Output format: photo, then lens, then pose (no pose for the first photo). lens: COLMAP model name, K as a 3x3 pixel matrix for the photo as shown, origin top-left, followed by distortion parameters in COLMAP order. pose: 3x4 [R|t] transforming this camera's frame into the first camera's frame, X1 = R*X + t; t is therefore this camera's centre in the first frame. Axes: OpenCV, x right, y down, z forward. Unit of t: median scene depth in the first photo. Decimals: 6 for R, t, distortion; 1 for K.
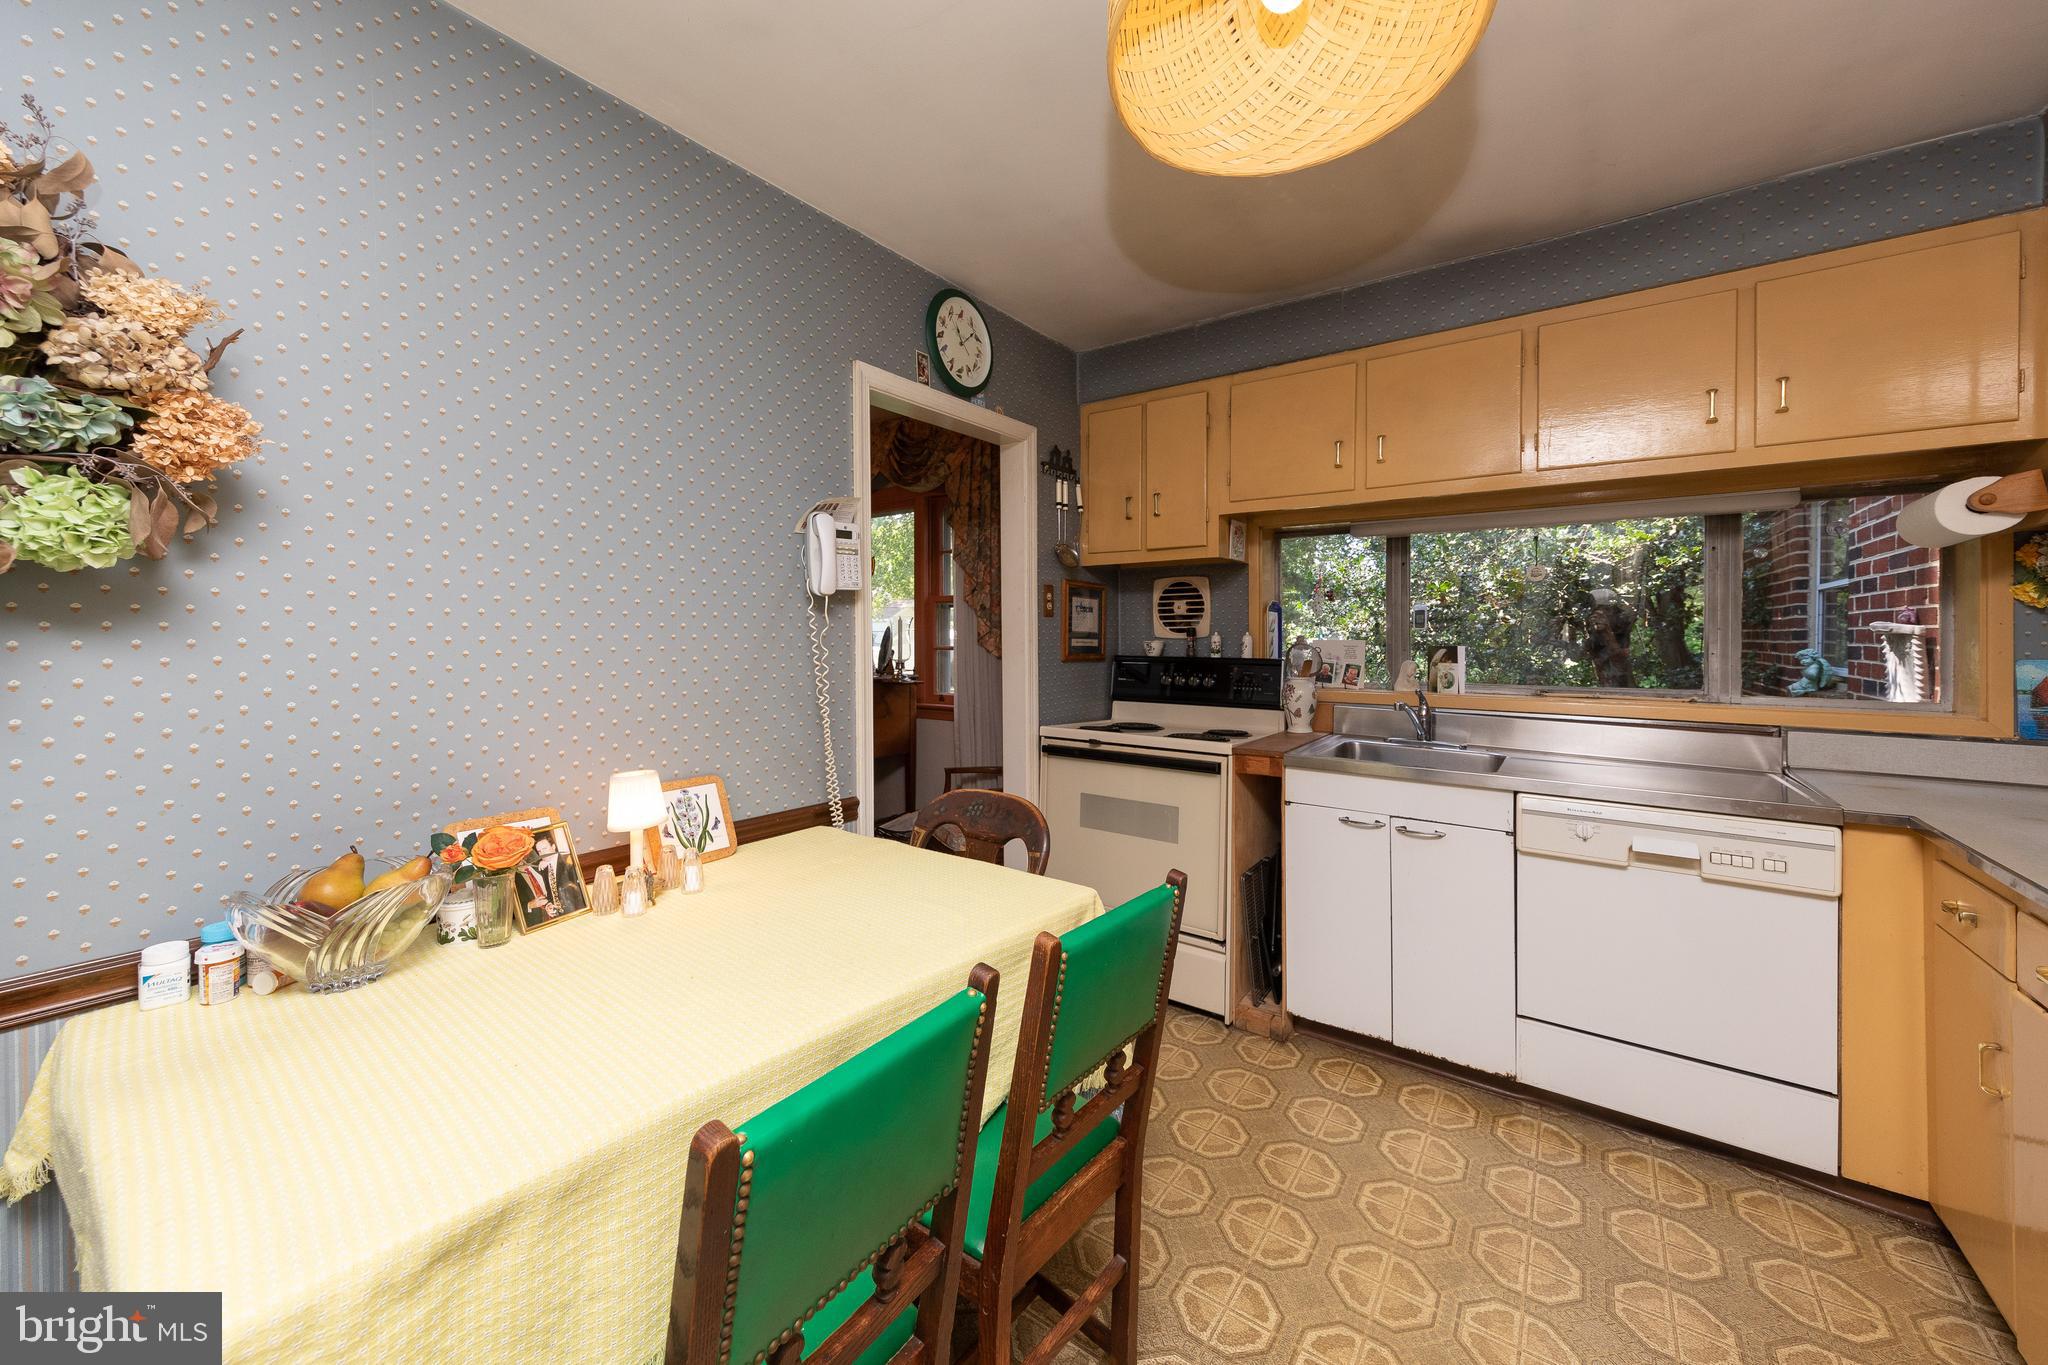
lens RADIAL K [[766.5, 0, 1028.2], [0, 766.5, 638.4], [0, 0, 1]] dist [-0.000335, -0.000030]
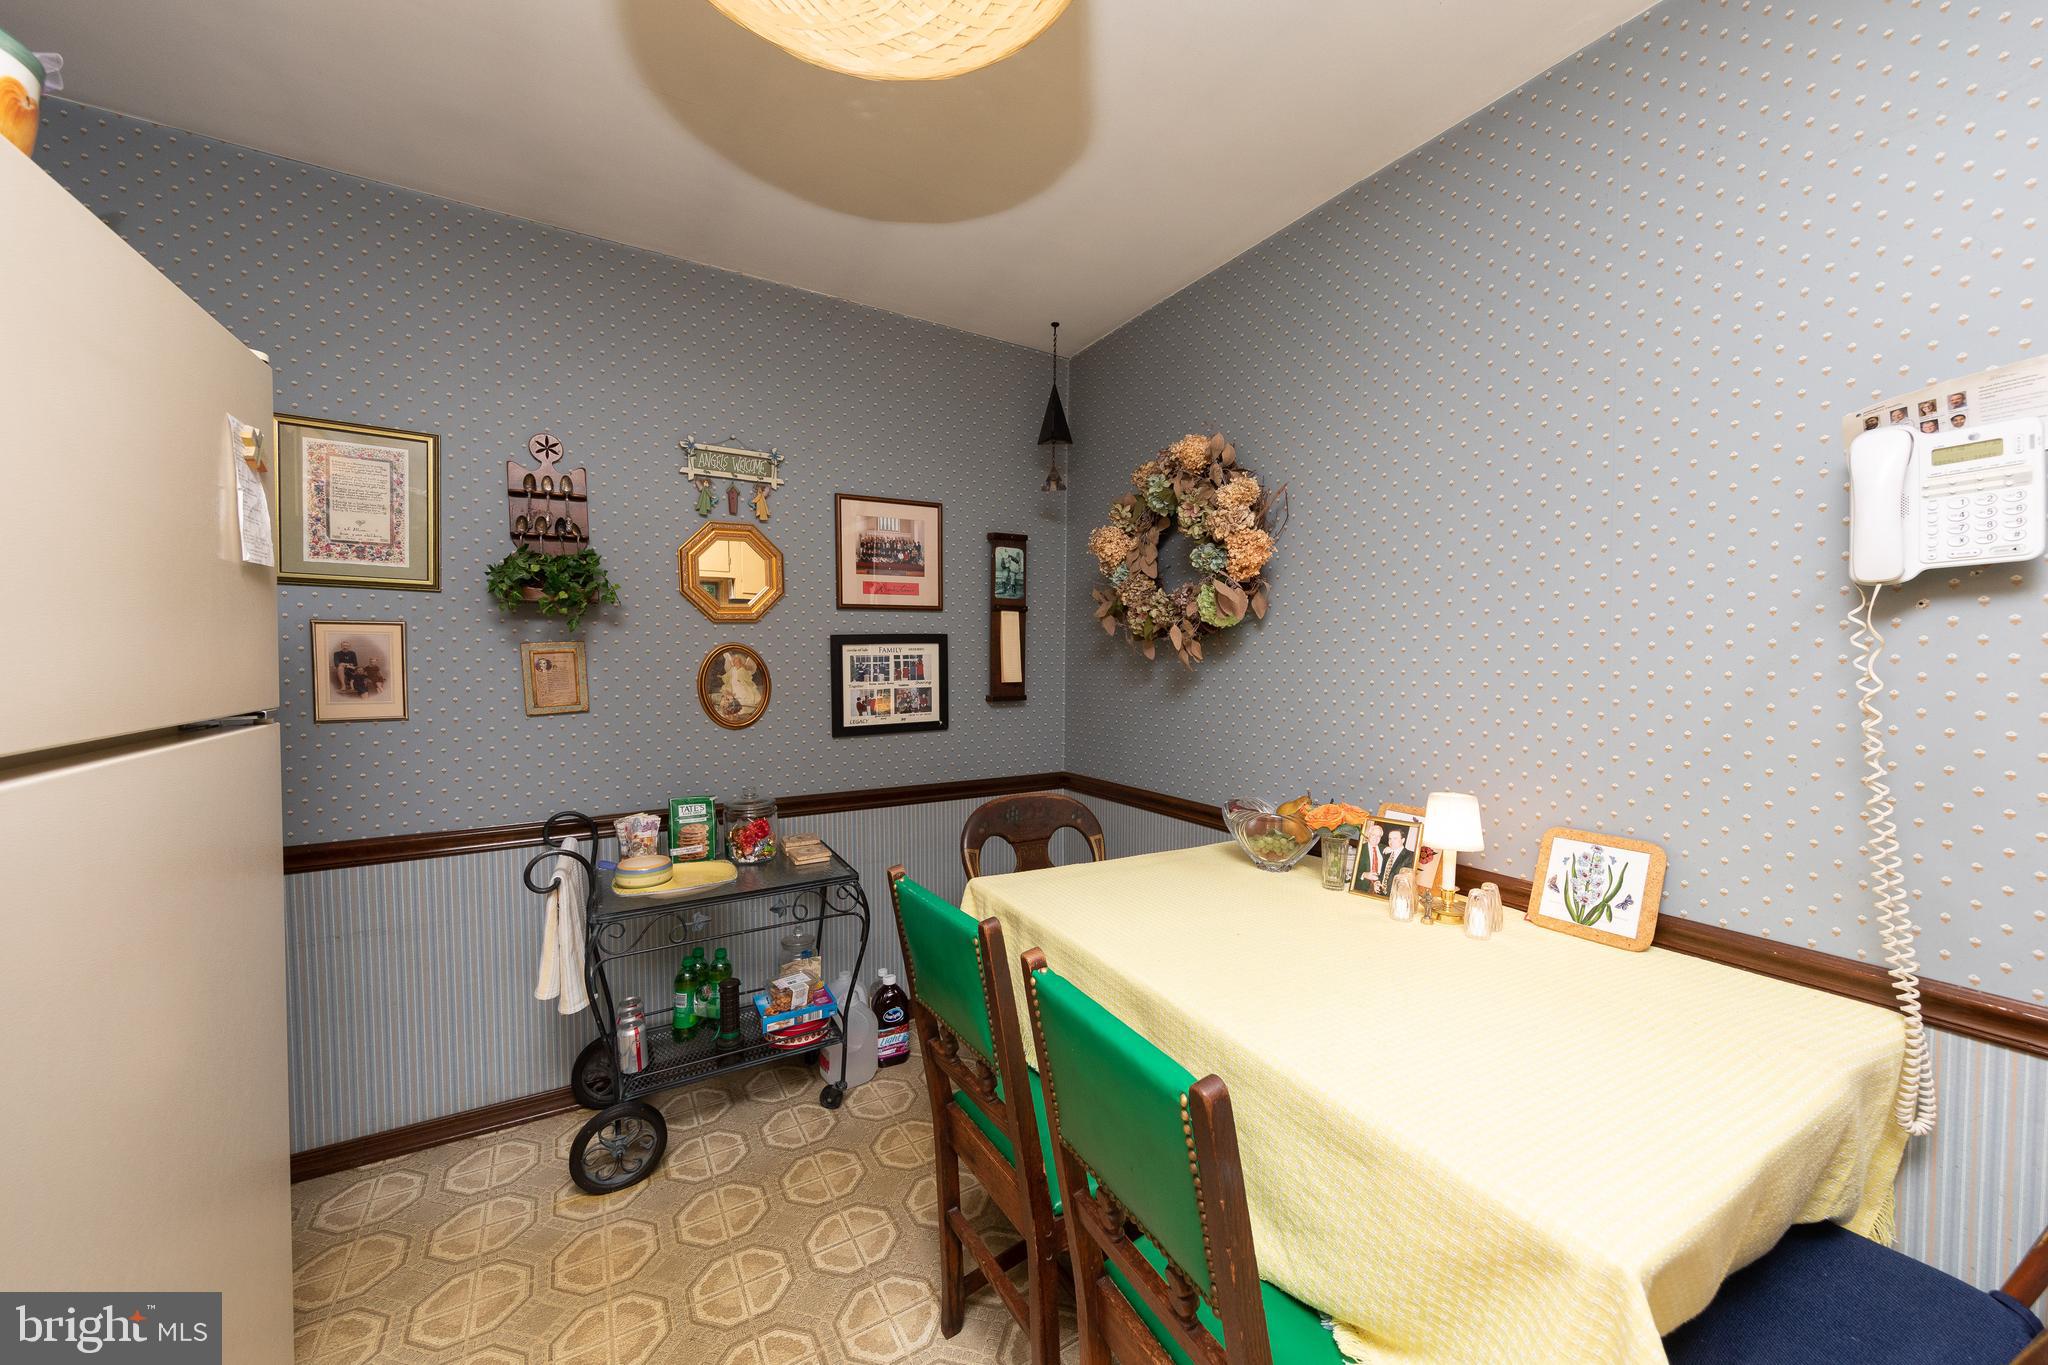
lens RADIAL K [[759.3, 0, 1024.0], [0, 759.3, 682.5], [0, 0, 1]] dist [0.000051, -0.000001]
pose [[-0.403010, 0.030813, -0.914677, 0.532613], [-0.003546, 0.999373, 0.035229, -0.003522], [0.915189, 0.017441, -0.402648, 0.762301]]
